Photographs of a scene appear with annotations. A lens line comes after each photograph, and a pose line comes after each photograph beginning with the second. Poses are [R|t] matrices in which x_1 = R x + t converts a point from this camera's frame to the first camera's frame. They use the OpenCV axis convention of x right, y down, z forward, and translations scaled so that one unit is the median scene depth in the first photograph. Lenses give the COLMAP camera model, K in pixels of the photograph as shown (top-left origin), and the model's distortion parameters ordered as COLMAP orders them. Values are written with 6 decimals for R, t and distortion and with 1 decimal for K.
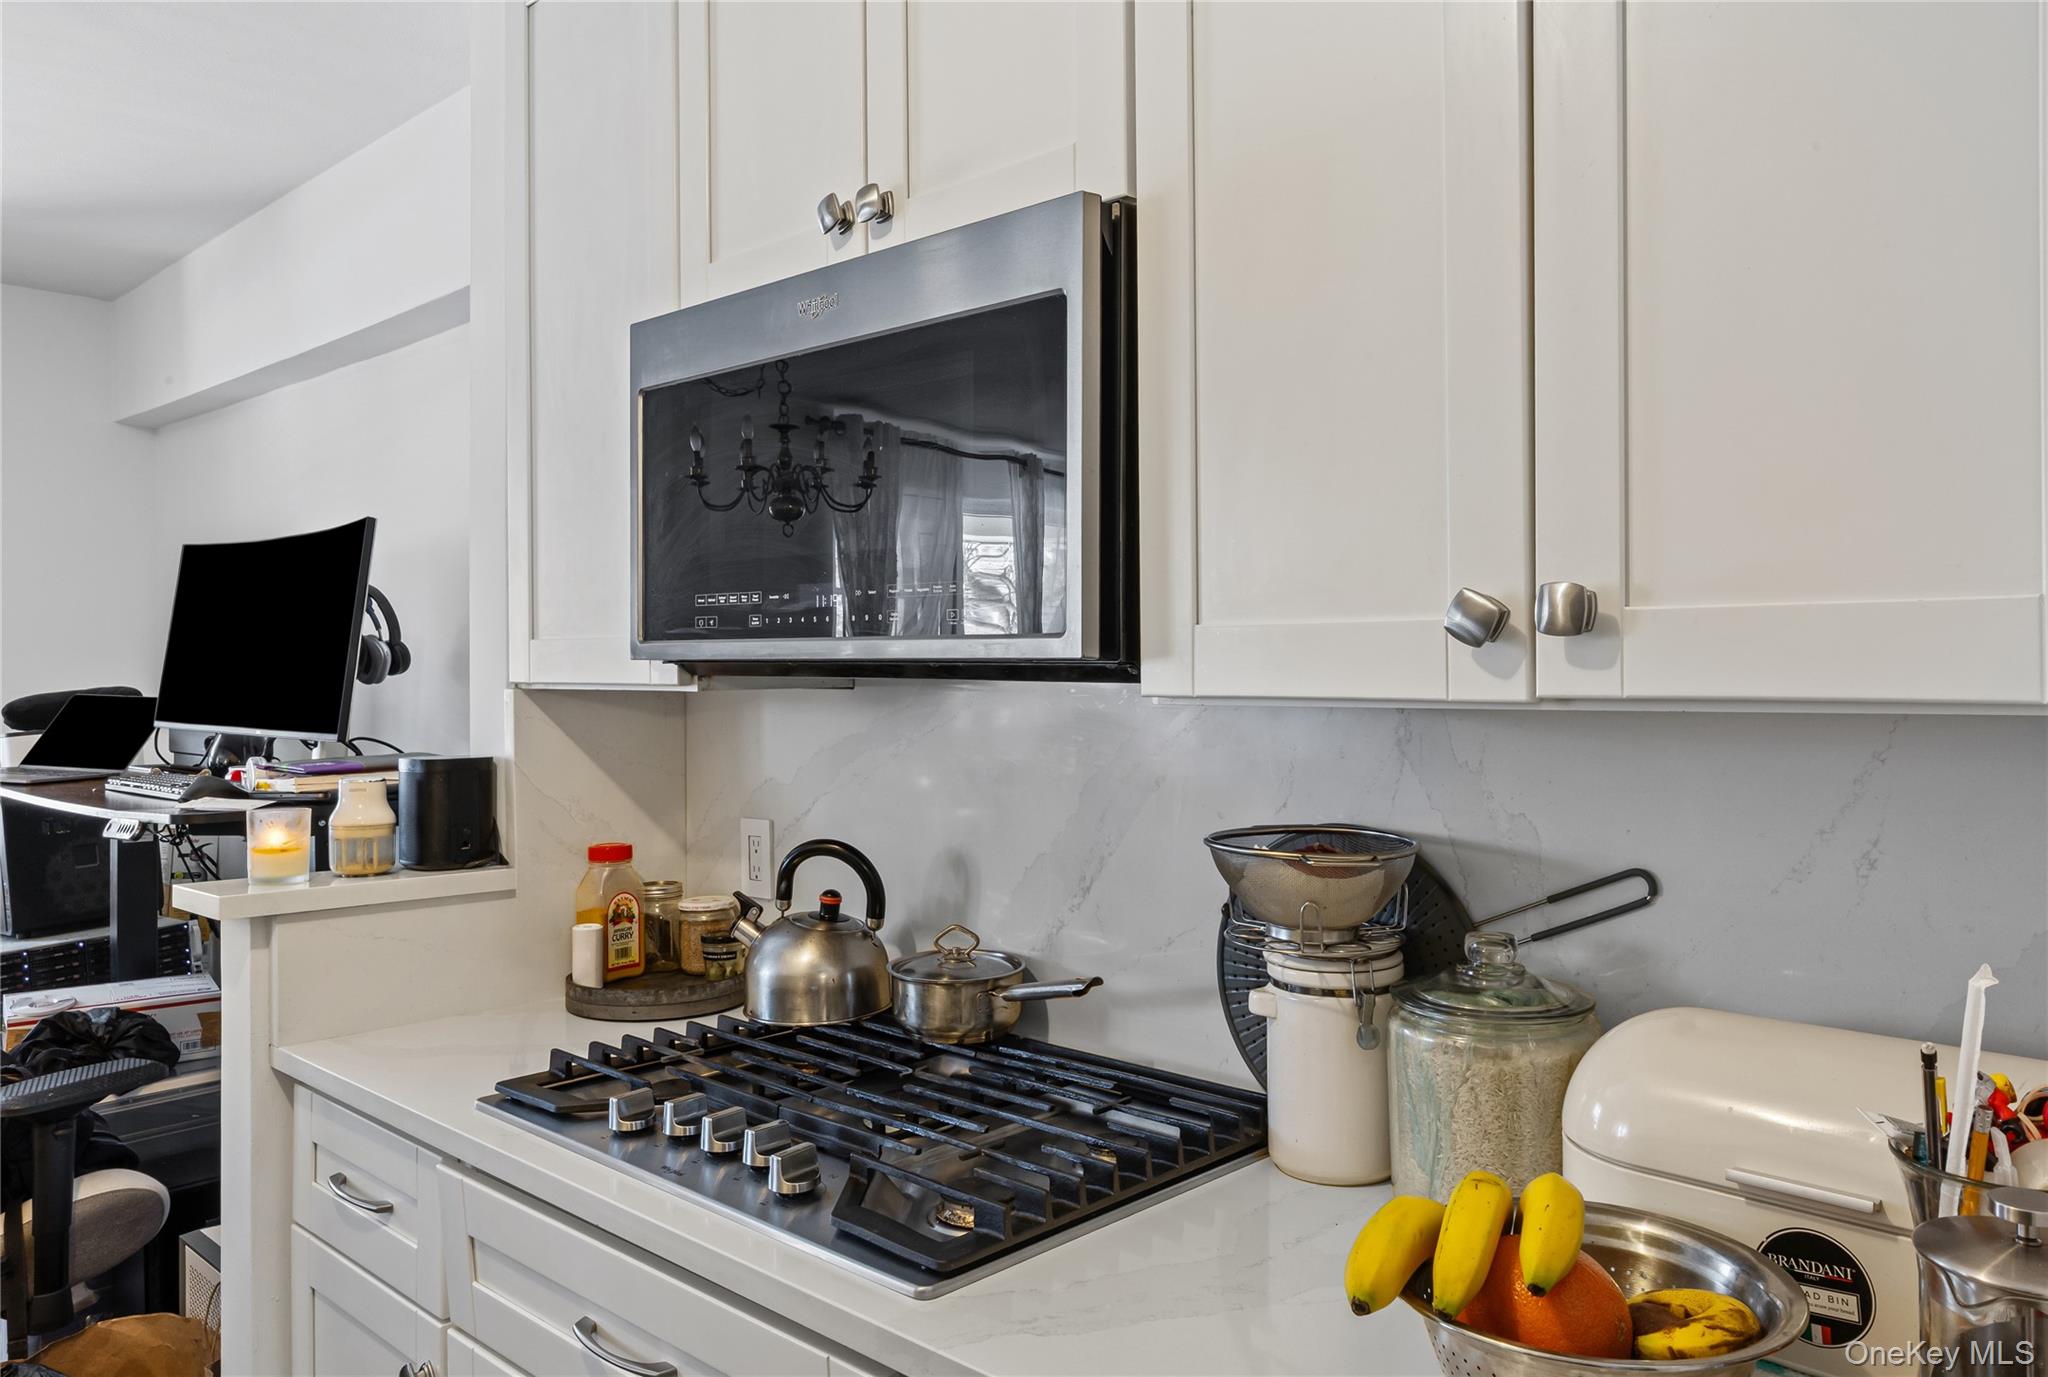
lens RADIAL K [[1502.7, 0, 1023.7], [0, 1502.7, 686.0], [0, 0, 1]] dist [0.002258, 0.000786]
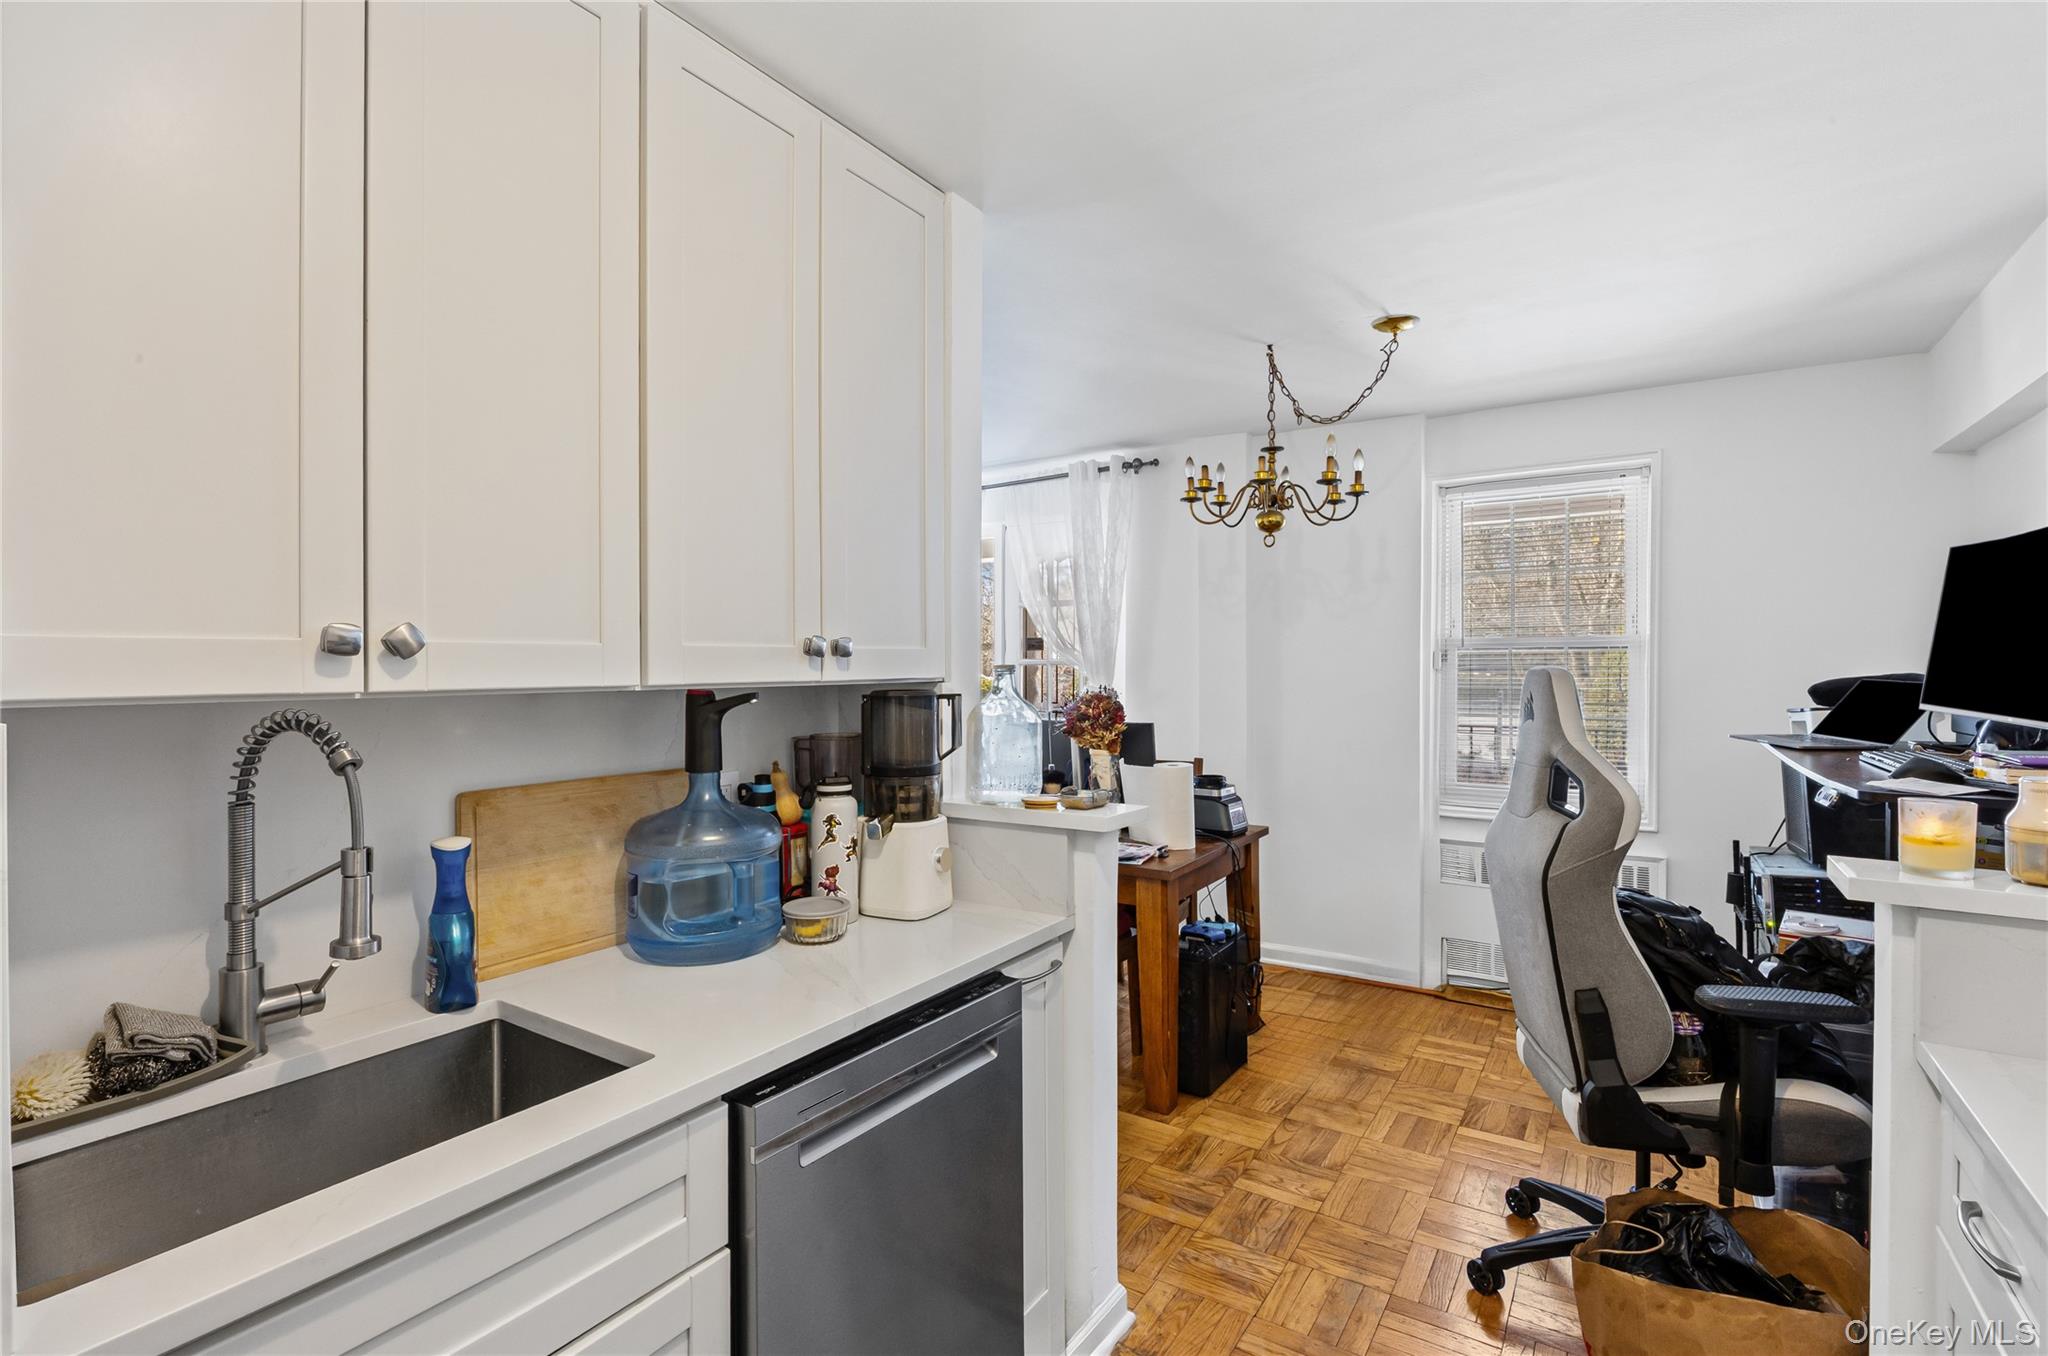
lens RADIAL K [[949.9, 0, 1021.6], [0, 949.9, 665.9], [0, 0, 1]] dist [-0.003709, -0.000055]
pose [[0.183859, -0.000244, -0.982953, 0.007140], [-0.001809, 0.999998, -0.000587, -0.004155], [0.982951, 0.001886, 0.183858, 0.210030]]
